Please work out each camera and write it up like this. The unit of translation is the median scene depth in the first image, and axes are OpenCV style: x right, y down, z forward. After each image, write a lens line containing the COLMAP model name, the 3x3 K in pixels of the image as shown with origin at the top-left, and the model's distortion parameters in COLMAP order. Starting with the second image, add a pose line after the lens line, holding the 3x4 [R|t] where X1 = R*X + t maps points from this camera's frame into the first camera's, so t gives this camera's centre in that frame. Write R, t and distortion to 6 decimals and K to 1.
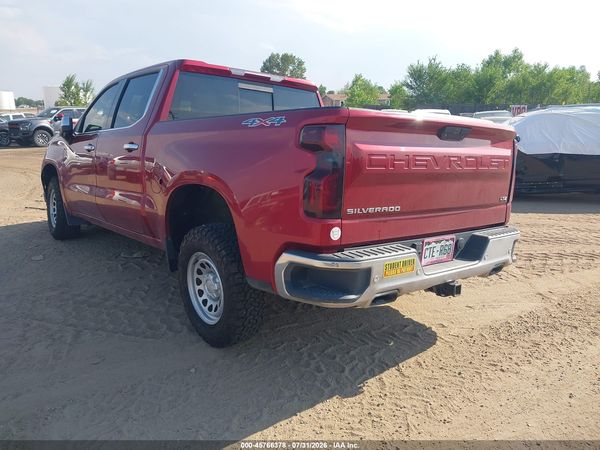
lens RADIAL K [[454.4, 0, 307.1], [0, 454.4, 226.3], [0, 0, 1]] dist [0.088143, -0.130273]
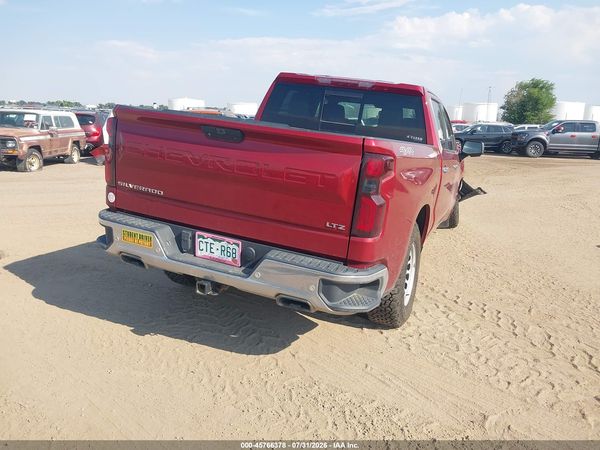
lens RADIAL K [[462.2, 0, 308.9], [0, 462.2, 227.7], [0, 0, 1]] dist [0.085945, -0.137153]
pose [[0.483989, 0.216003, -0.847996, 1.262170], [-0.240420, 0.964588, 0.108483, -0.154788], [0.841399, 0.151371, 0.518782, 0.636739]]
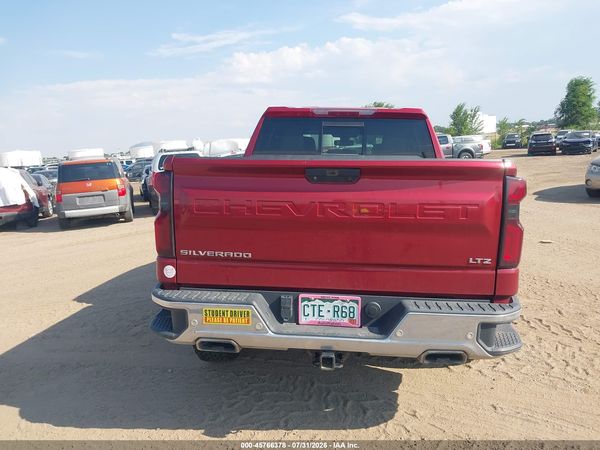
lens RADIAL K [[462.2, 0, 308.9], [0, 462.2, 227.7], [0, 0, 1]] dist [0.085945, -0.137153]
pose [[0.716018, 0.070133, -0.694550, 0.858545], [-0.102438, 0.994726, -0.005161, -0.093678], [0.690525, 0.074844, 0.719426, 0.345390]]
